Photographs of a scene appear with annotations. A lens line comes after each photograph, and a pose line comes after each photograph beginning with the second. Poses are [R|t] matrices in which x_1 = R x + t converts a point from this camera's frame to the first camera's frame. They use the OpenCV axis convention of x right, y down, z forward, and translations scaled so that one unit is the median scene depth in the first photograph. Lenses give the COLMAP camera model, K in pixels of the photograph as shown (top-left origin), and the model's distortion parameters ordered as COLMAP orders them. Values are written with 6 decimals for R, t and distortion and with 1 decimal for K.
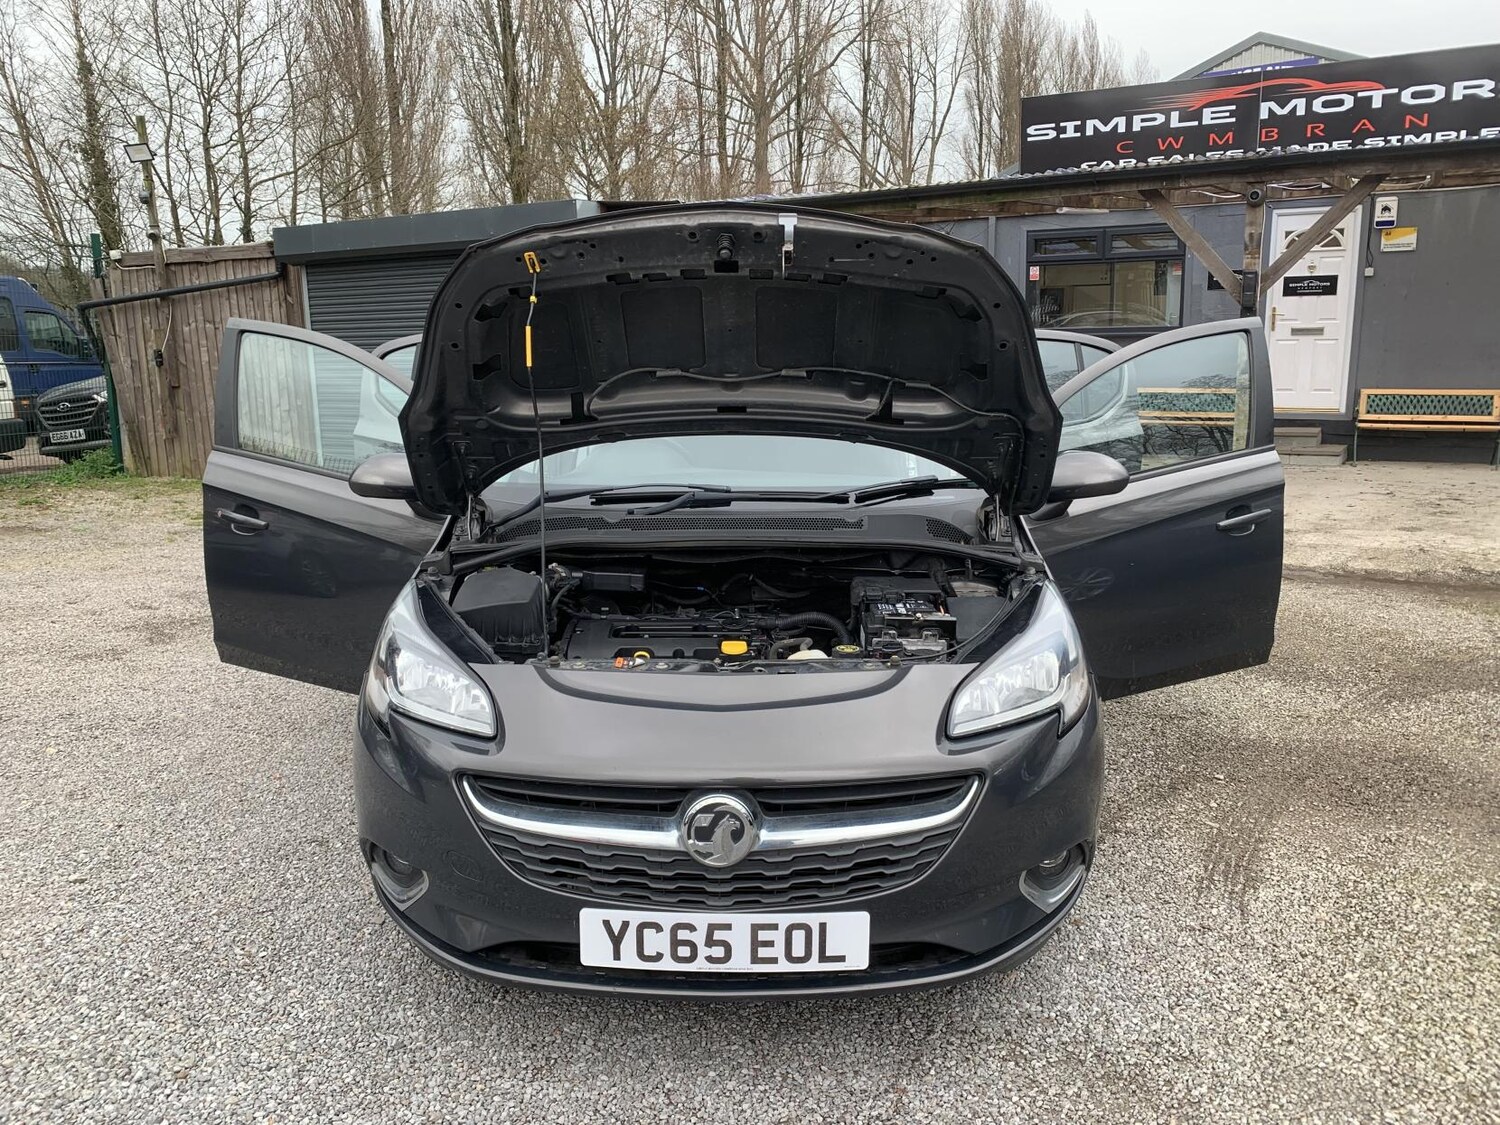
lens RADIAL K [[1119.4, 0, 741.6], [0, 1119.4, 563.6], [0, 0, 1]] dist [0.003300, -0.000945]
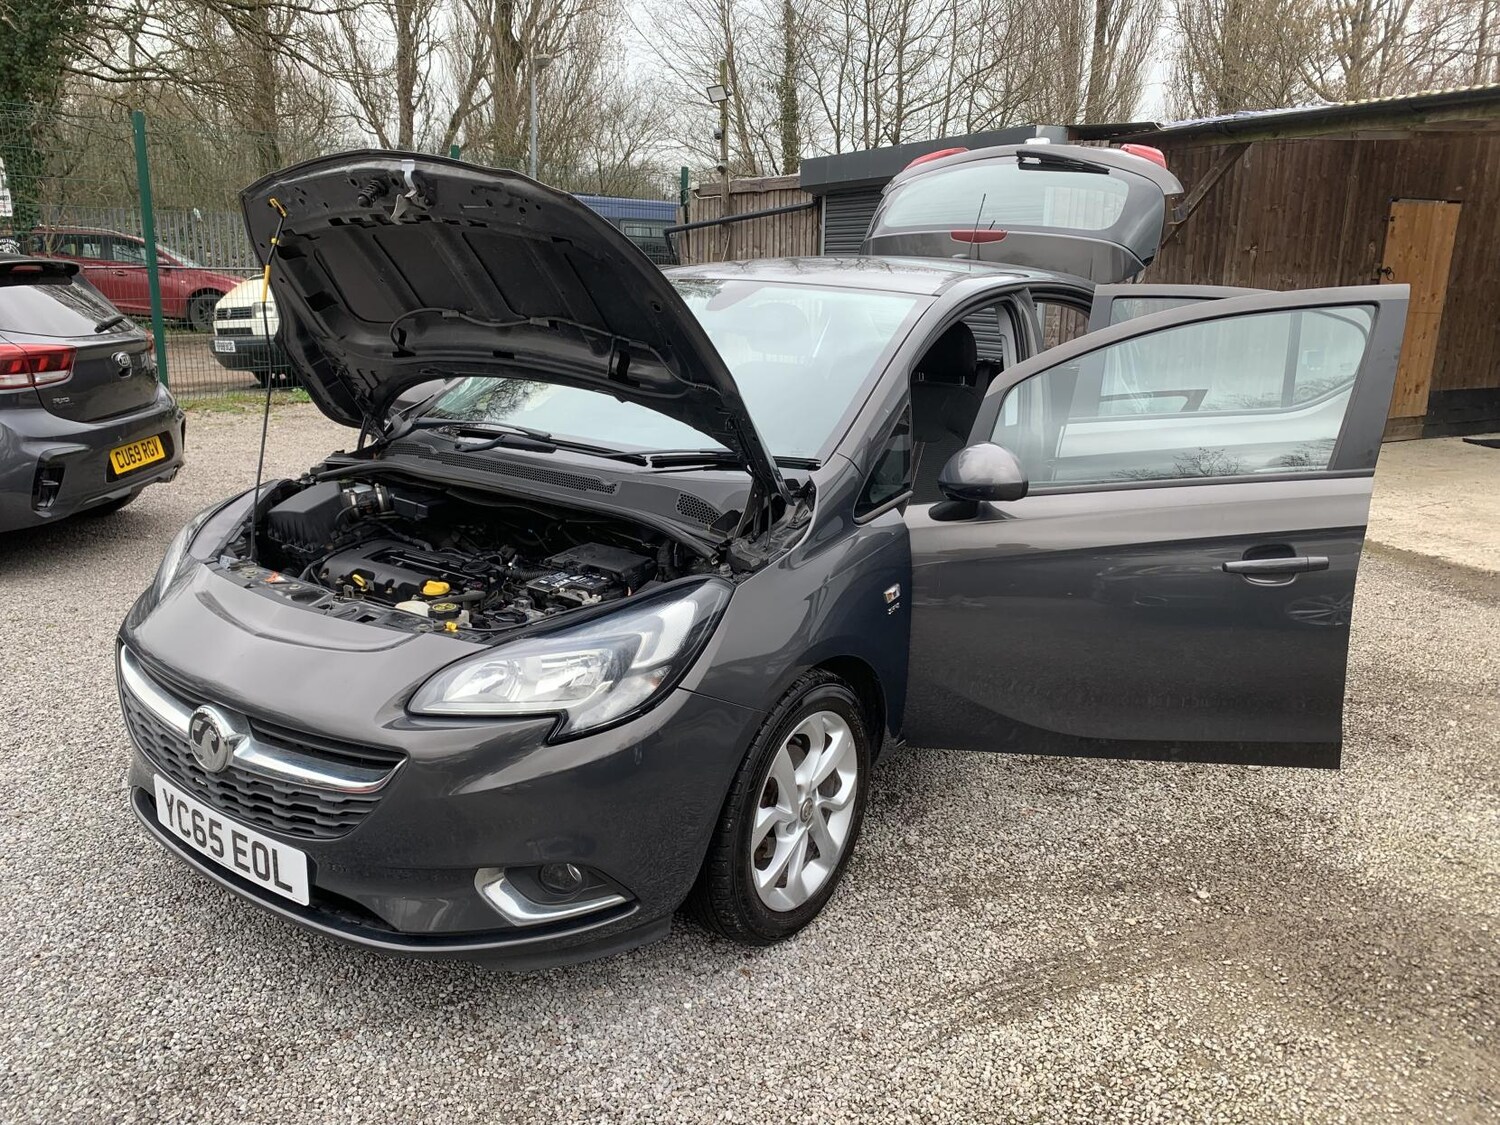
lens RADIAL K [[1119.4, 0, 741.6], [0, 1119.4, 563.6], [0, 0, 1]] dist [0.003300, -0.000945]
pose [[0.832374, 0.174257, -0.526107, 0.495206], [-0.141940, 0.984651, 0.101567, -0.059232], [0.535731, -0.009866, 0.844331, 0.182180]]
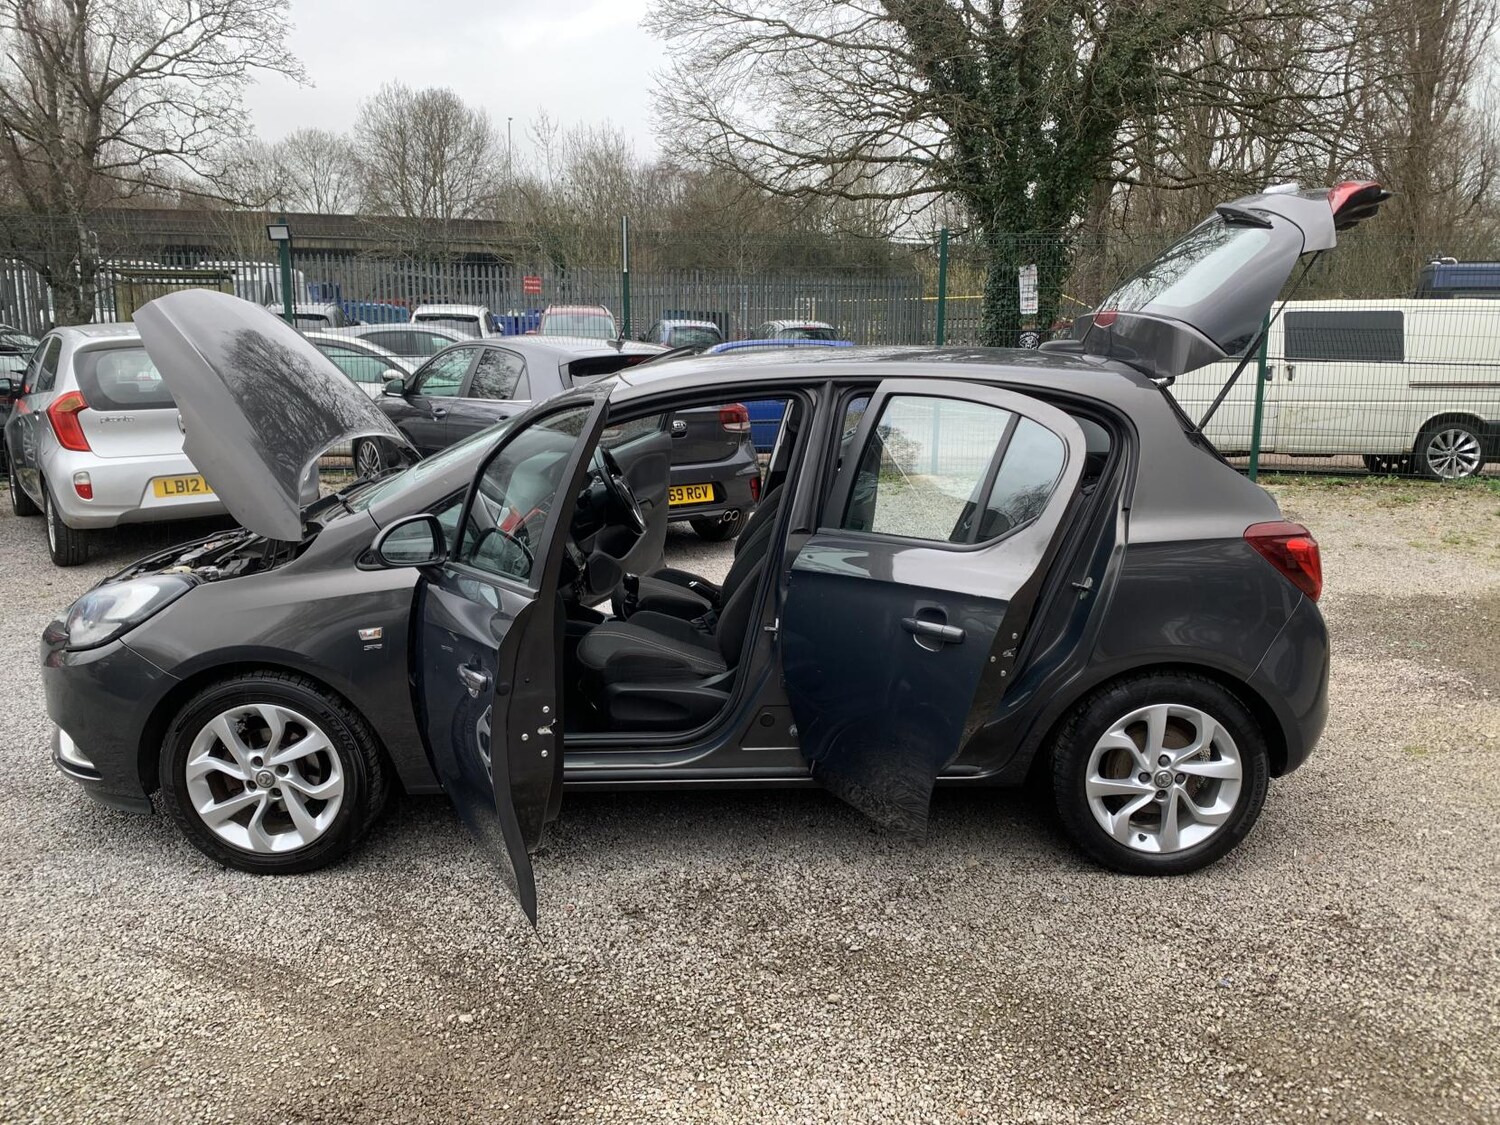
lens RADIAL K [[1116.2, 0, 758.3], [0, 1116.2, 564.5], [0, 0, 1]] dist [0.007529, -0.005561]
pose [[0.042739, 0.213880, -0.975925, 1.003871], [-0.194462, 0.959916, 0.201855, -0.250999], [0.979979, 0.181153, 0.082618, 1.006239]]
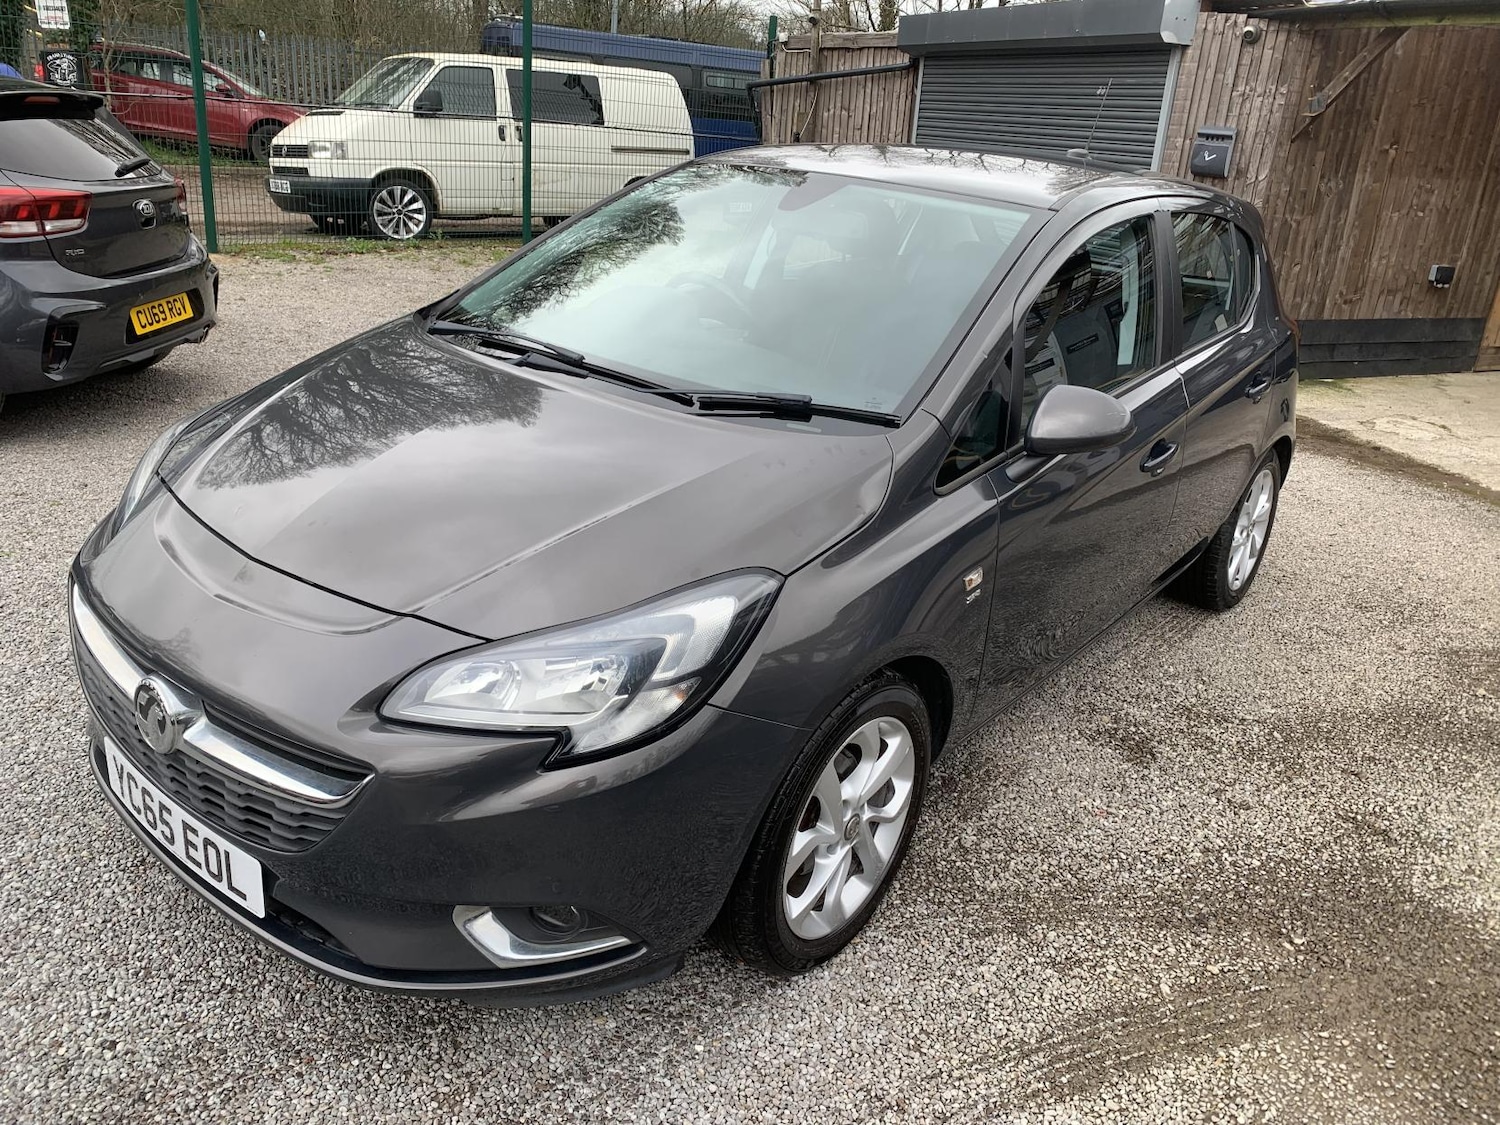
lens RADIAL K [[1121.2, 0, 764.4], [0, 1121.2, 561.1], [0, 0, 1]] dist [0.001420, -0.001056]
pose [[0.798891, 0.290679, -0.526573, 0.432434], [-0.203361, 0.954447, 0.218345, -0.097722], [0.566054, -0.067349, 0.821612, 0.271014]]
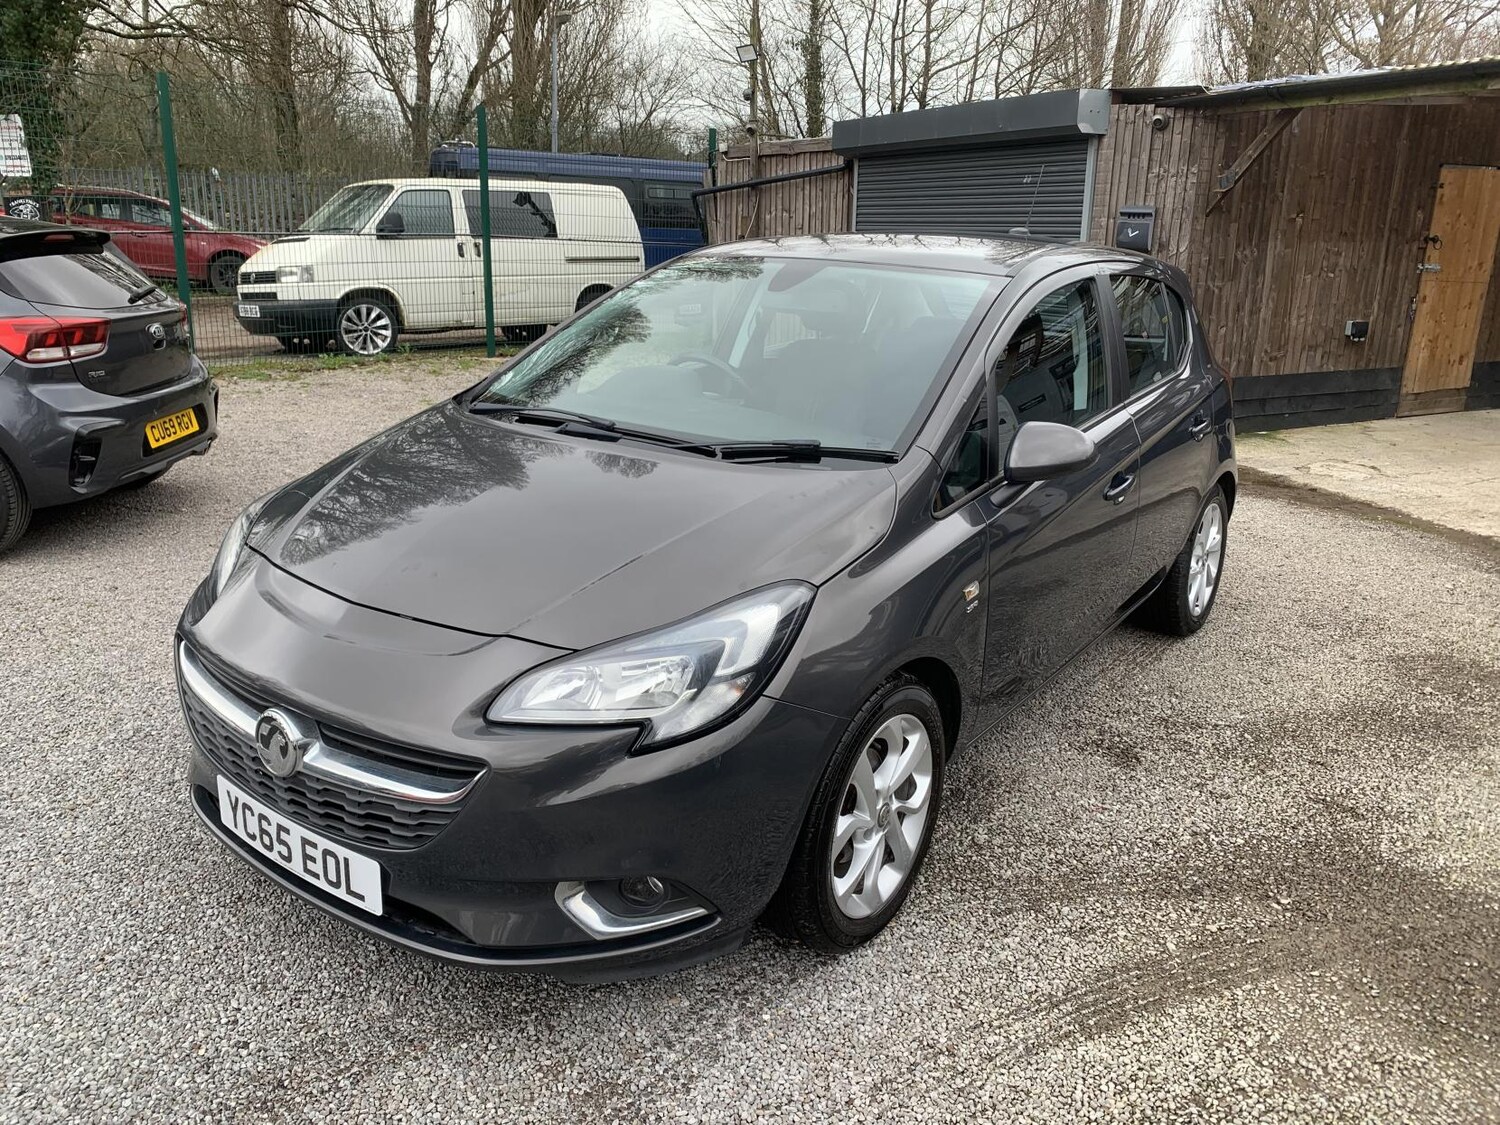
lens RADIAL K [[1120.6, 0, 750.0], [0, 1120.6, 562.5], [0, 0, 1]] dist [-0.000945, 0.004329]
pose [[0.827436, 0.195472, -0.526441, 0.452905], [-0.146350, 0.980128, 0.133904, -0.070893], [0.542155, -0.033752, 0.839601, 0.182315]]
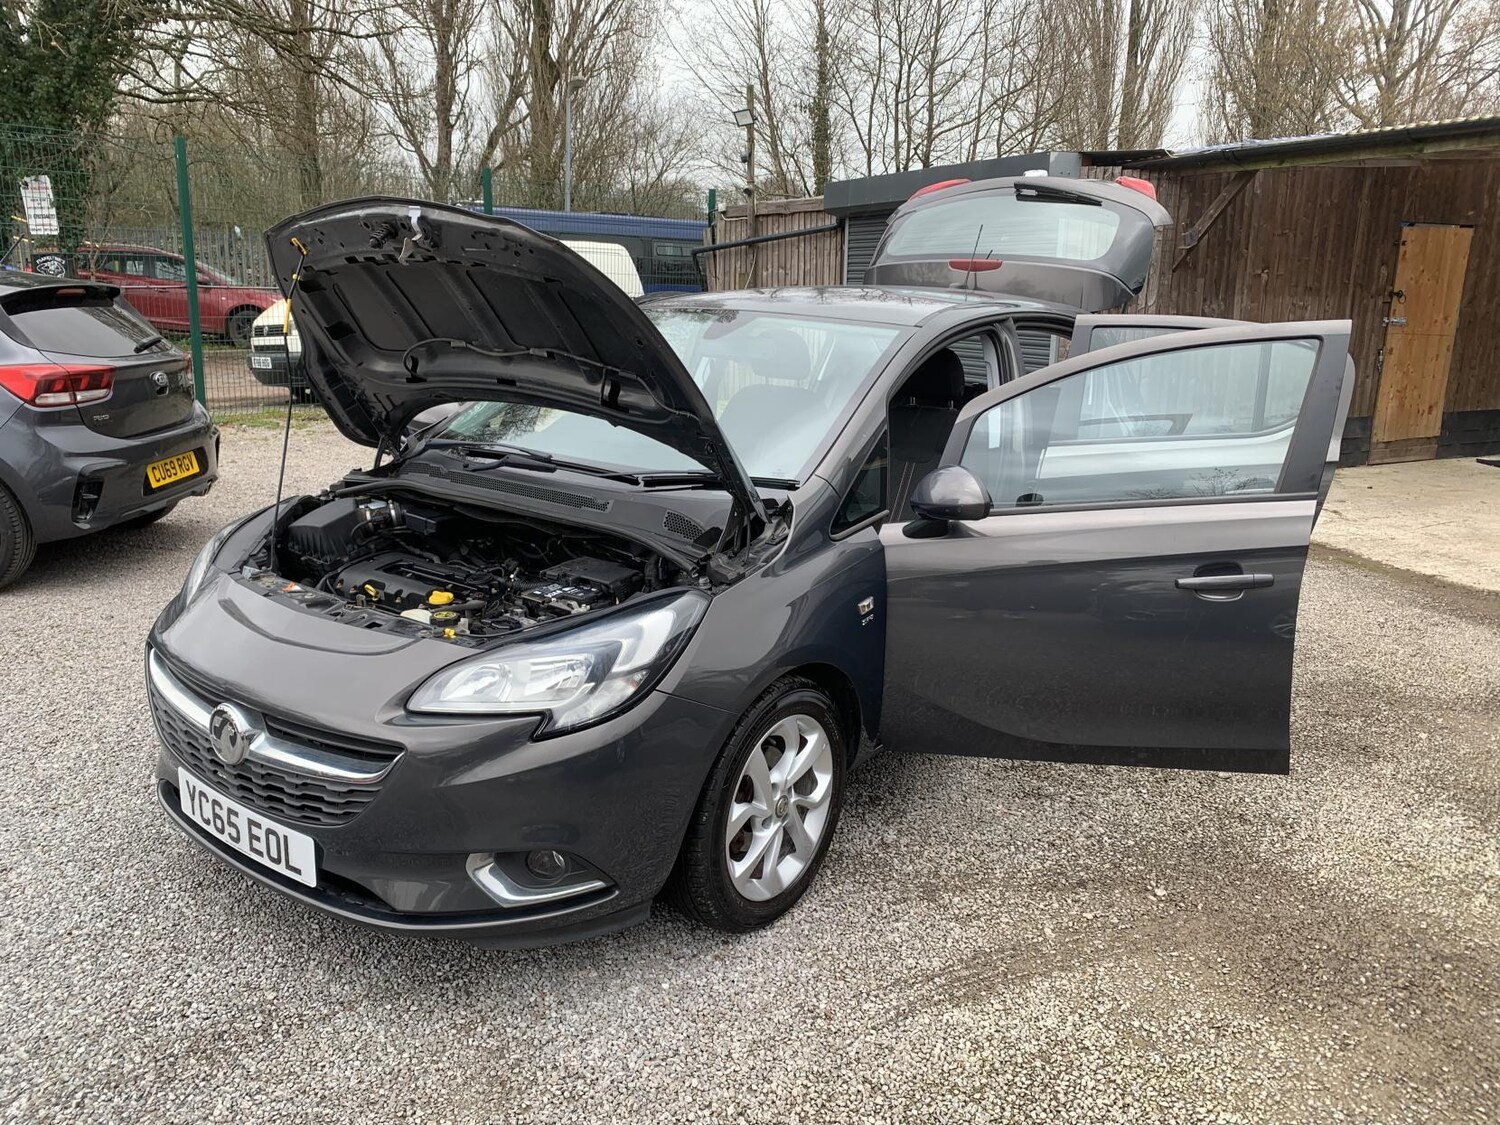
lens RADIAL K [[1116.2, 0, 758.3], [0, 1116.2, 564.5], [0, 0, 1]] dist [0.007529, -0.005561]
pose [[0.823381, 0.173288, -0.540385, 0.546901], [-0.147214, 0.984862, 0.091513, -0.067983], [0.548062, 0.004202, 0.836427, 0.159220]]
